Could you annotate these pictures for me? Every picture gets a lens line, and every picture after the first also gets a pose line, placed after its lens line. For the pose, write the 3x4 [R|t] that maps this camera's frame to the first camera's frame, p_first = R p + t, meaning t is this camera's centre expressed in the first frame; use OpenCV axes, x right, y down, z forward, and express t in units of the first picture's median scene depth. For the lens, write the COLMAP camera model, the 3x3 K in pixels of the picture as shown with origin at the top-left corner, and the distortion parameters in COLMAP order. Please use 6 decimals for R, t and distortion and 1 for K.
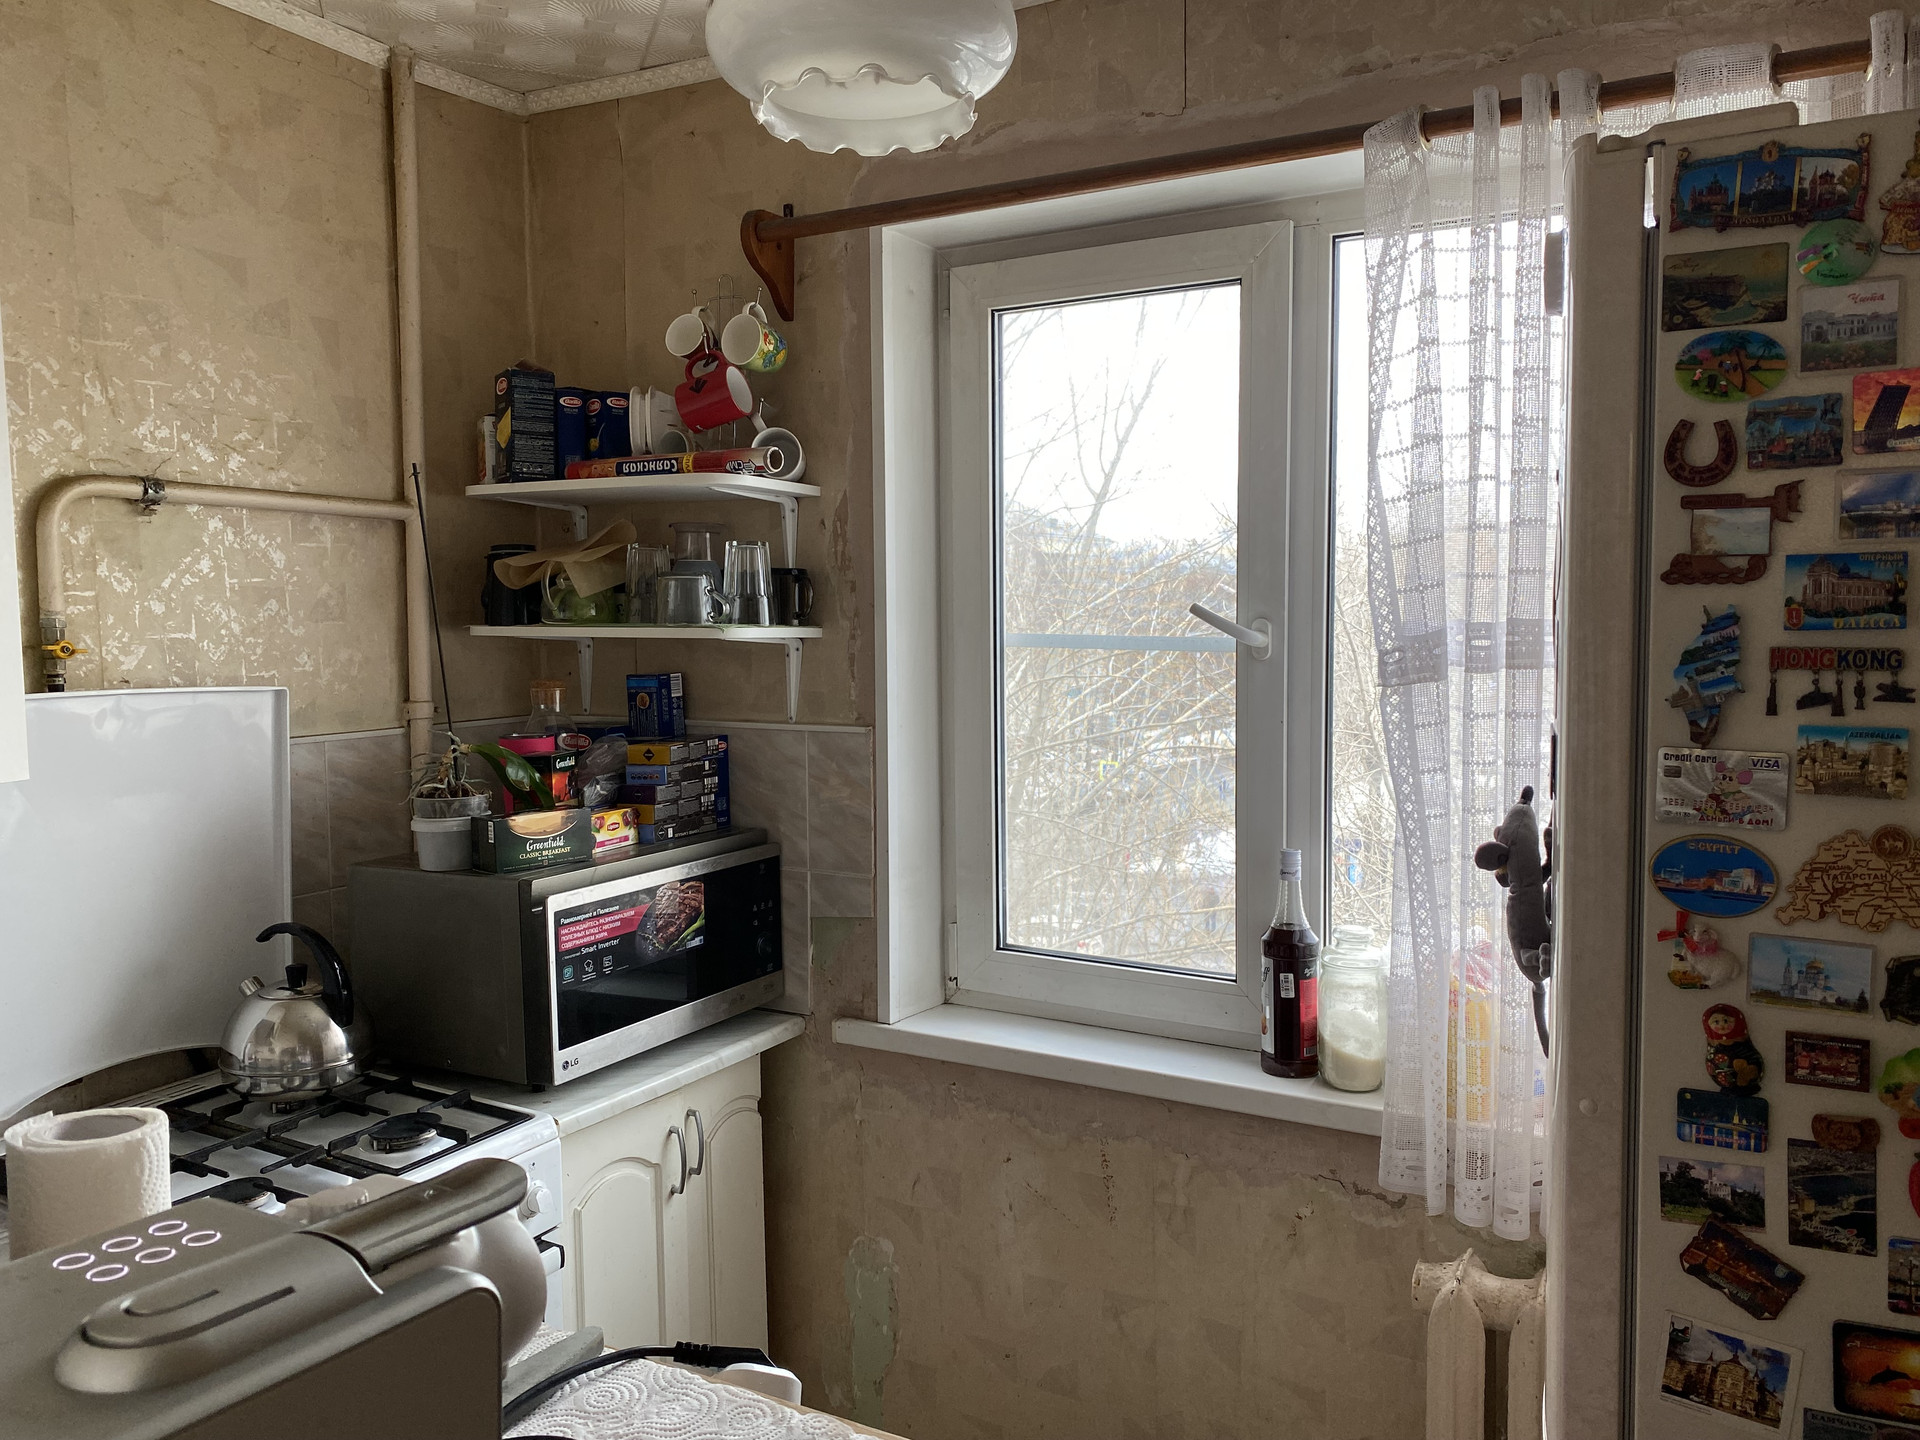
lens RADIAL K [[1473.9, 0, 962.3], [0, 1473.9, 712.5], [0, 0, 1]] dist [0.002490, -0.008534]
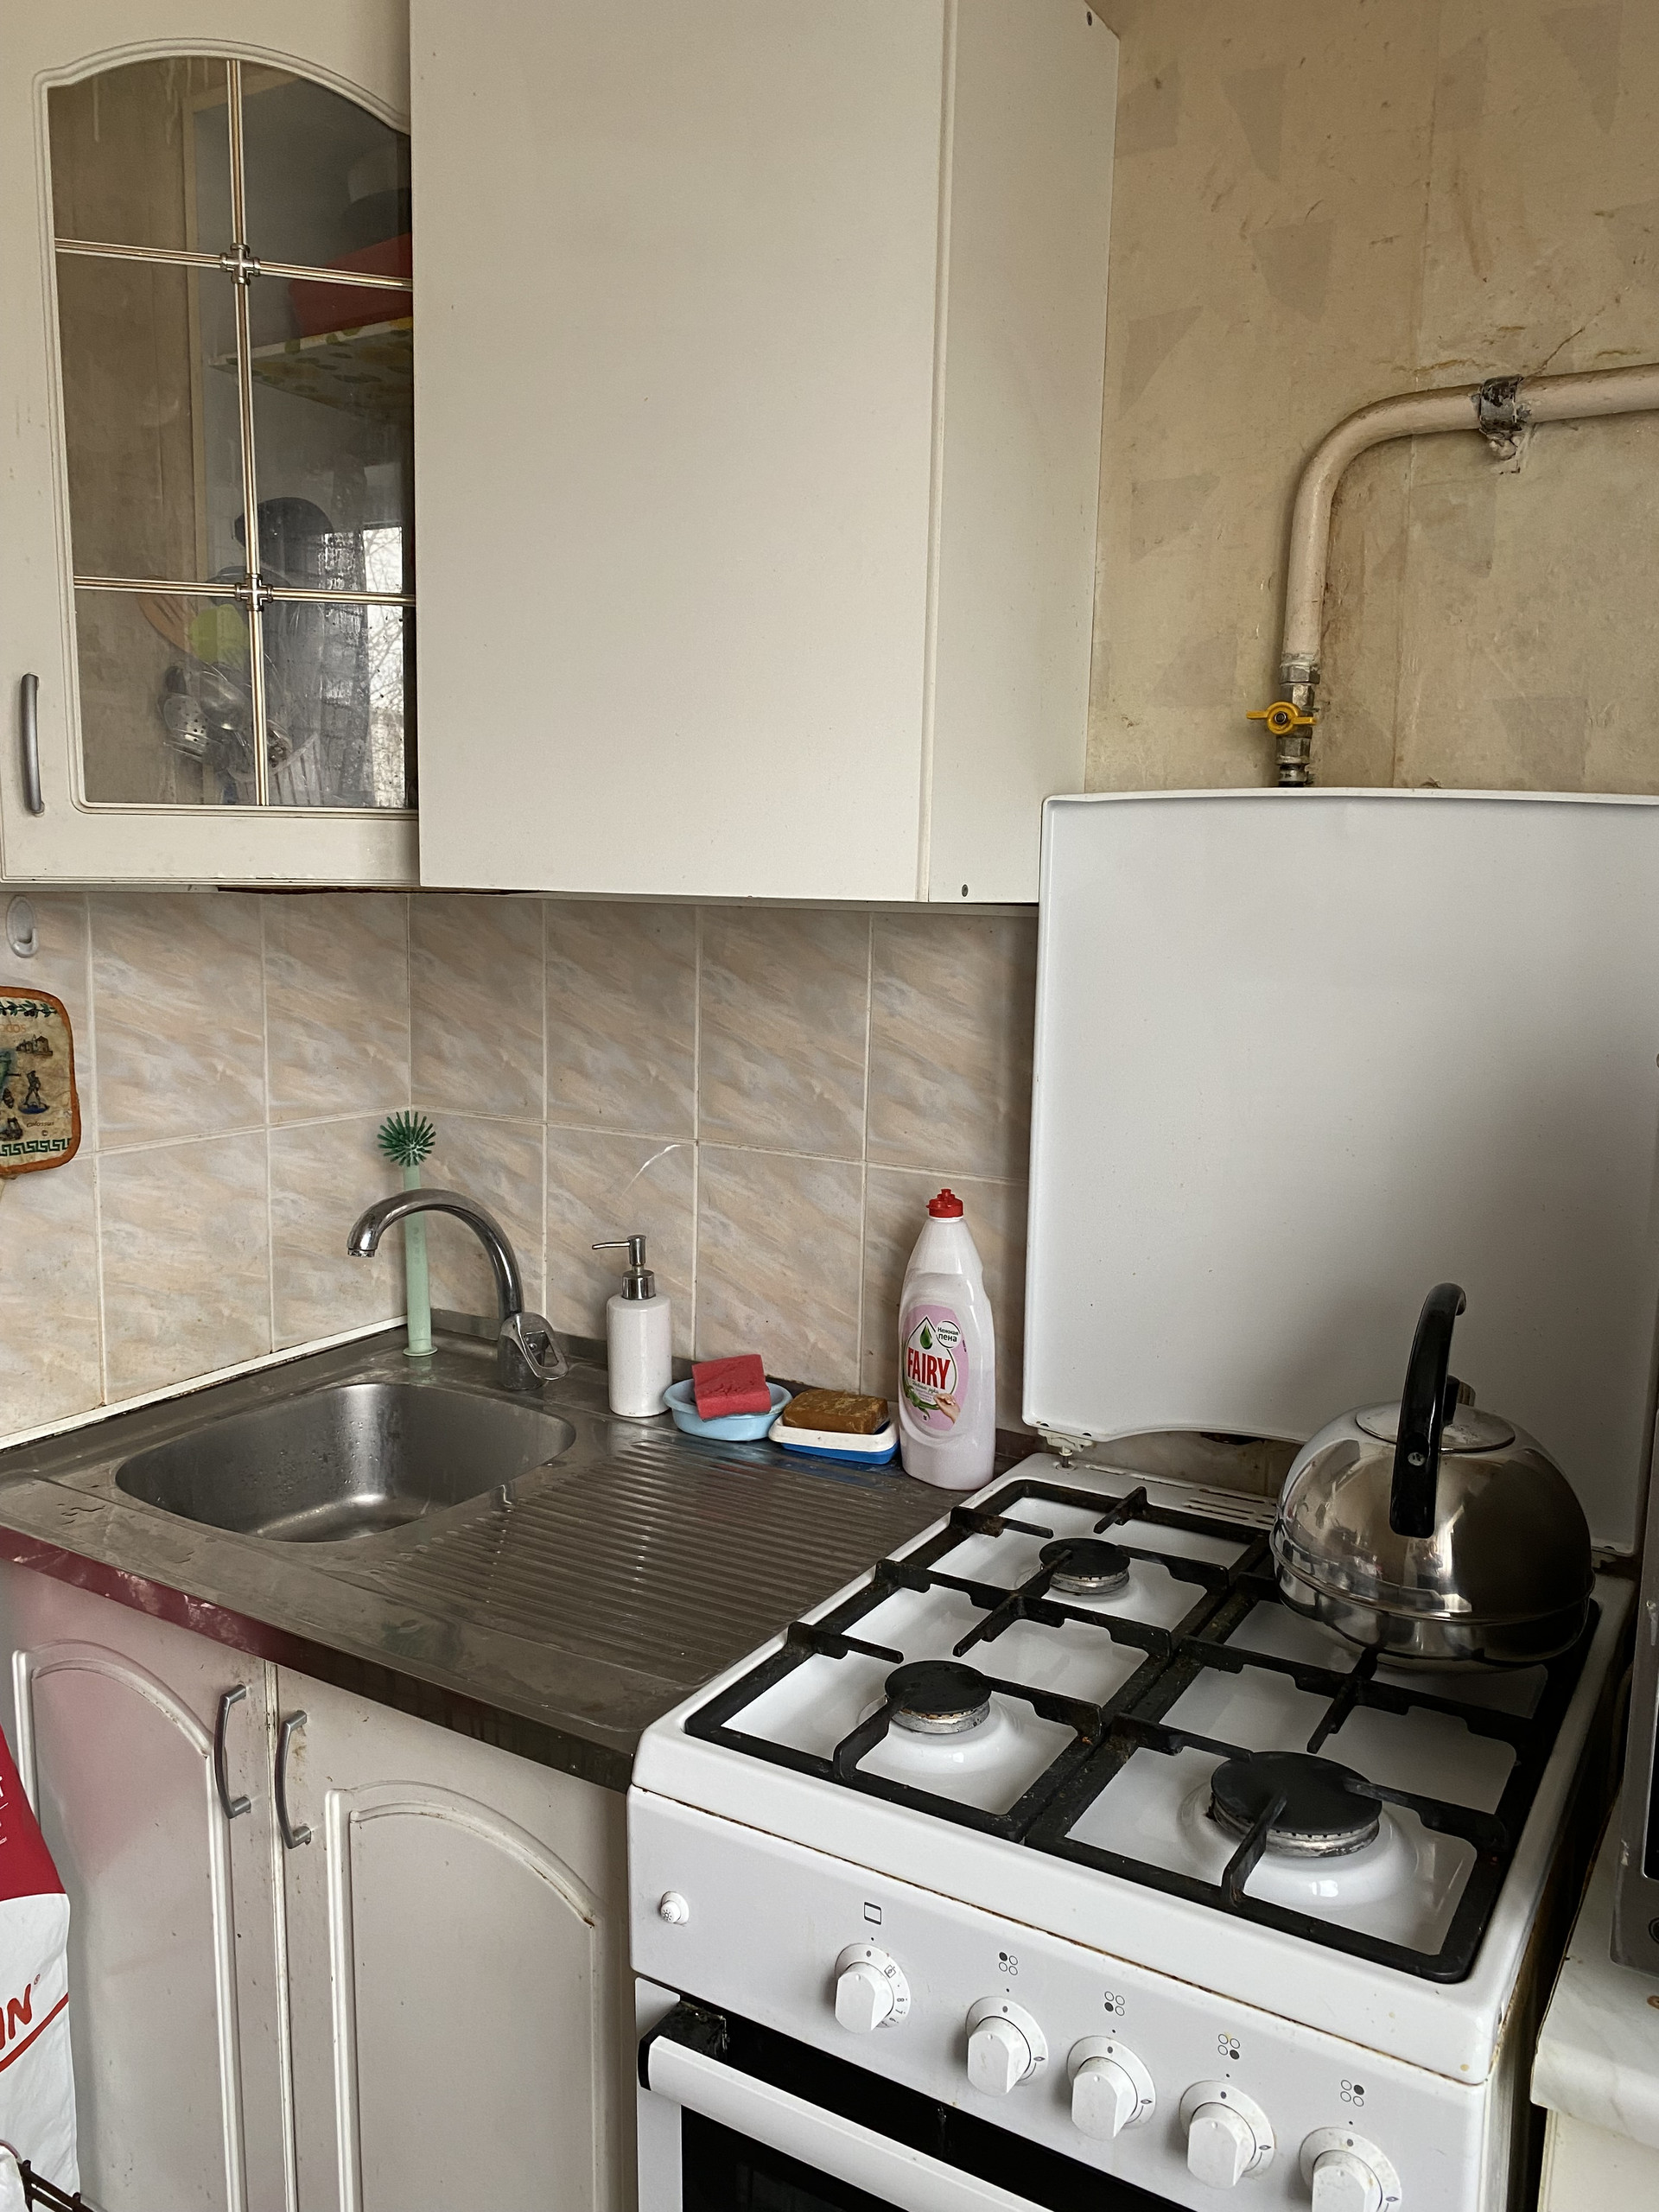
lens RADIAL K [[1698.1, 0, 862.4], [0, 1698.1, 1108.9], [0, 0, 1]] dist [0.002490, -0.008534]
pose [[-0.003027, 0.163102, -0.986605, 0.075617], [-0.084485, 0.983040, 0.162772, 0.013250], [0.996420, 0.083846, 0.010804, 0.799520]]
